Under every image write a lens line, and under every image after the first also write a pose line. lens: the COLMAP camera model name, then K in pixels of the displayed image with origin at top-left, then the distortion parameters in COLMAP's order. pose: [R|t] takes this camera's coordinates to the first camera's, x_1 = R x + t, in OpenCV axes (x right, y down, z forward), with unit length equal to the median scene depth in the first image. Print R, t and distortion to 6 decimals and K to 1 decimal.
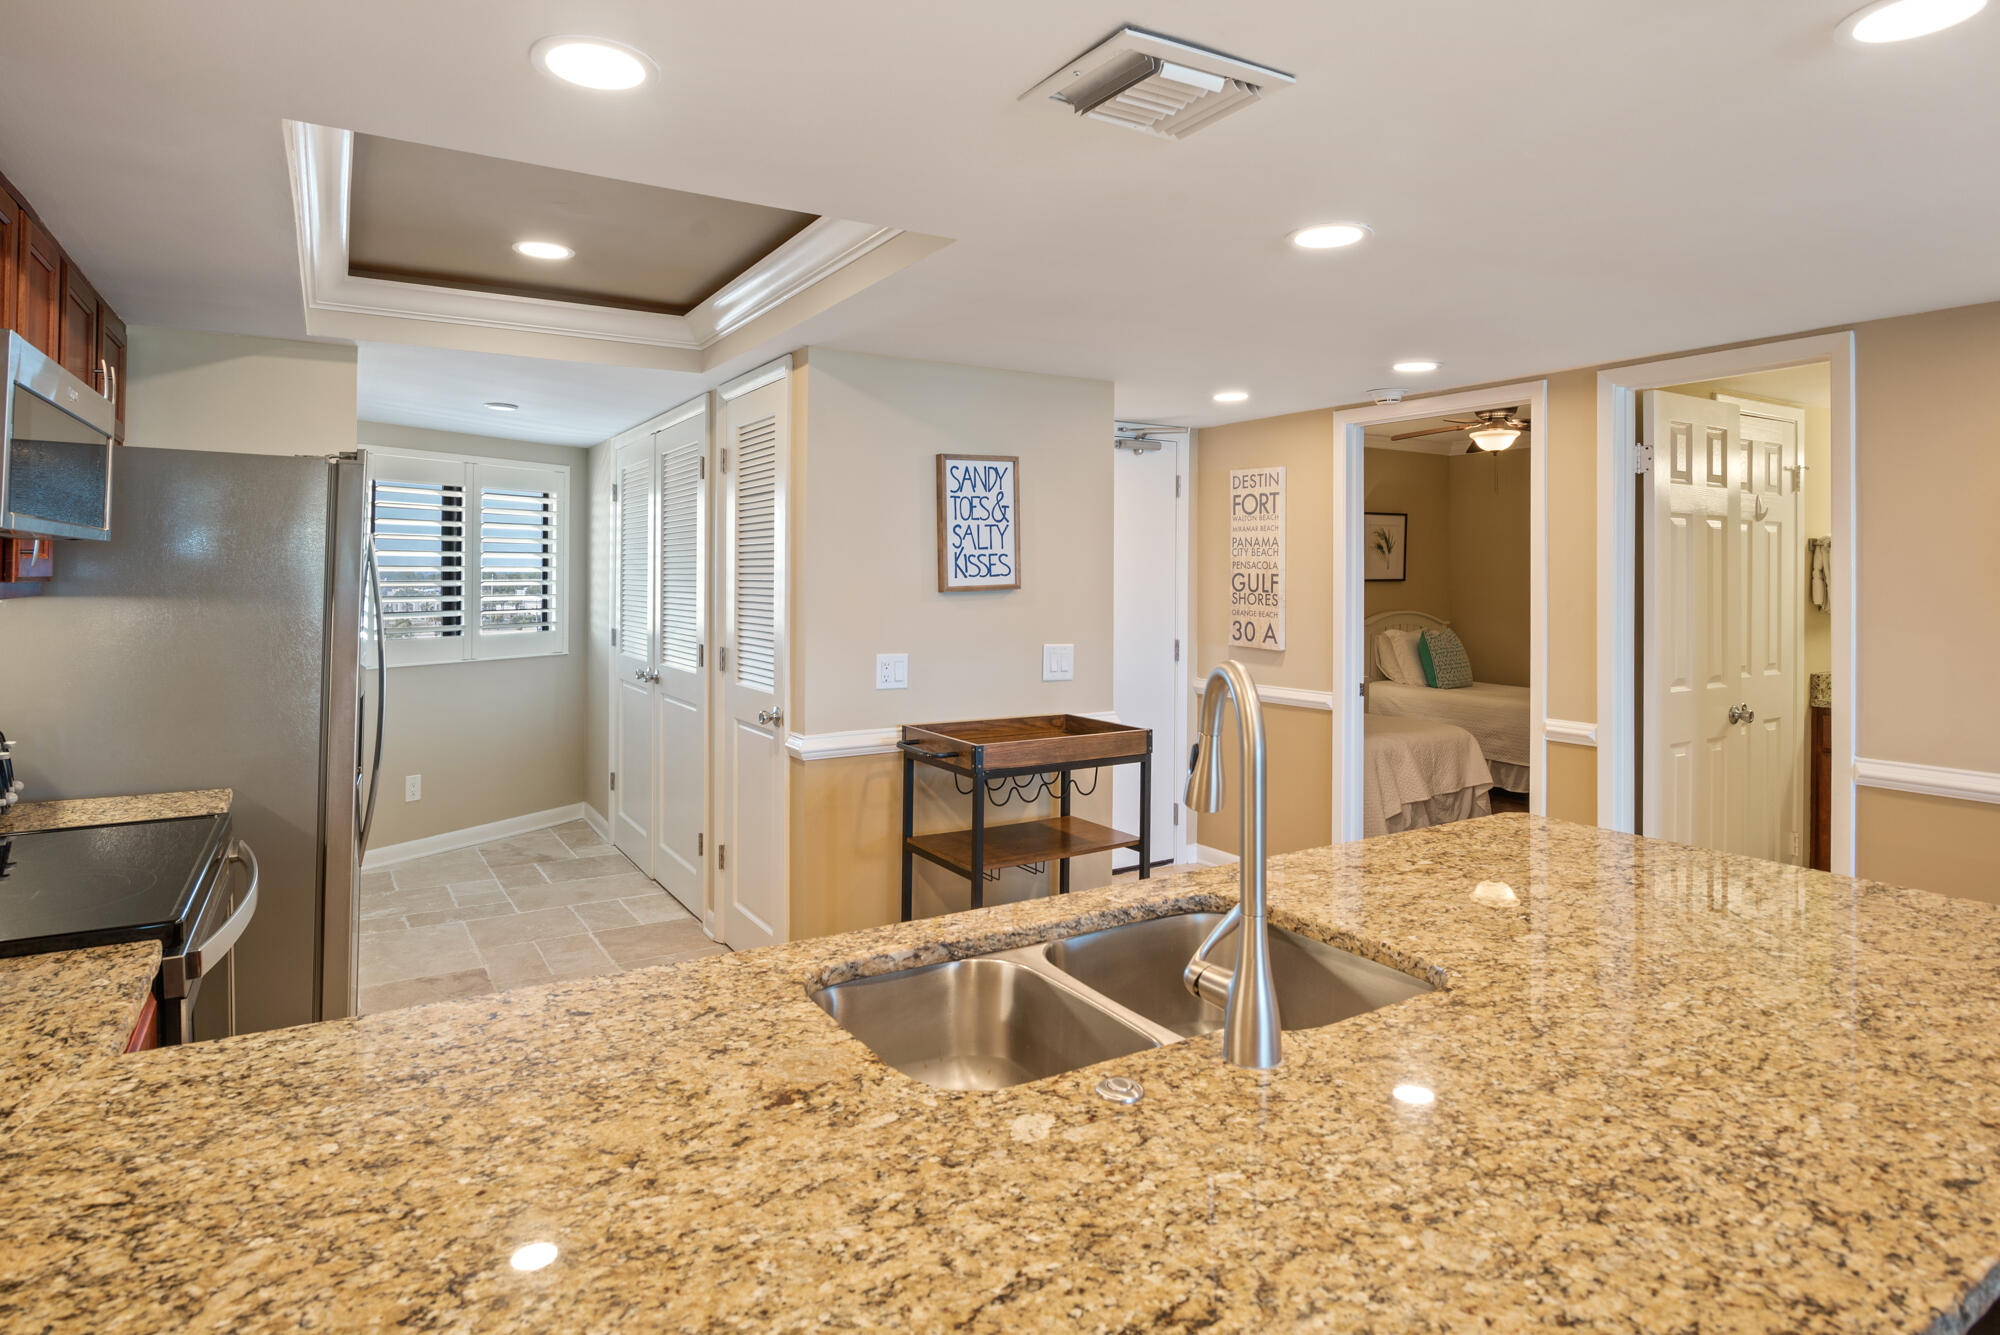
lens RADIAL K [[1036.9, 0, 1016.4], [0, 1036.9, 571.1], [0, 0, 1]] dist [-0.017571, 0.000549]
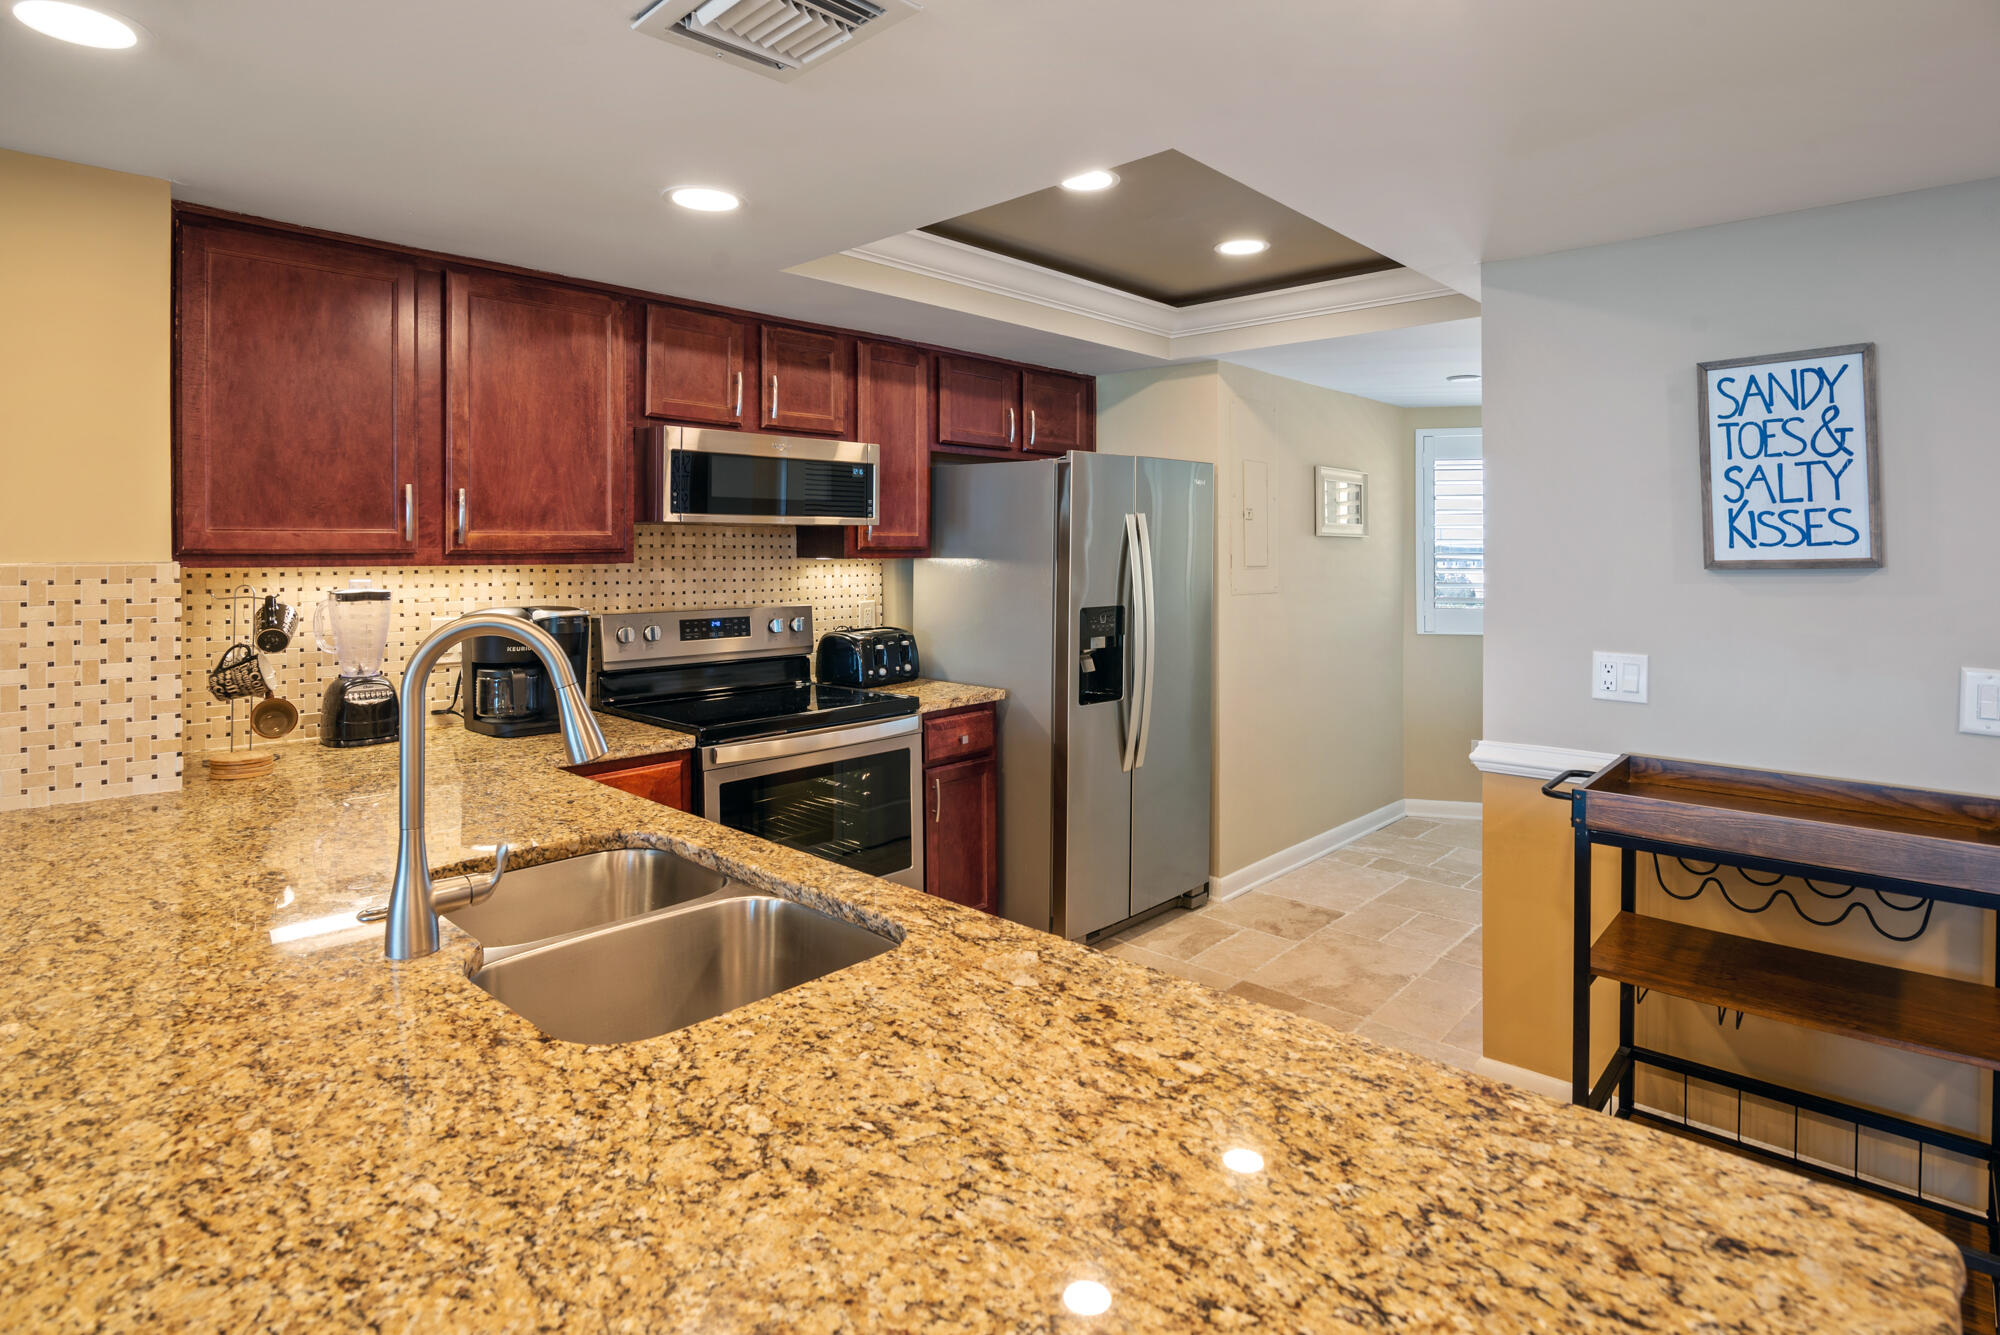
lens RADIAL K [[1036.9, 0, 996.8], [0, 1036.9, 541.7], [0, 0, 1]] dist [-0.017571, 0.000549]
pose [[0.284015, -0.006954, -0.958795, 0.432184], [0.002033, 0.999976, -0.006650, 0.006066], [0.958818, -0.000061, 0.284022, 0.368909]]
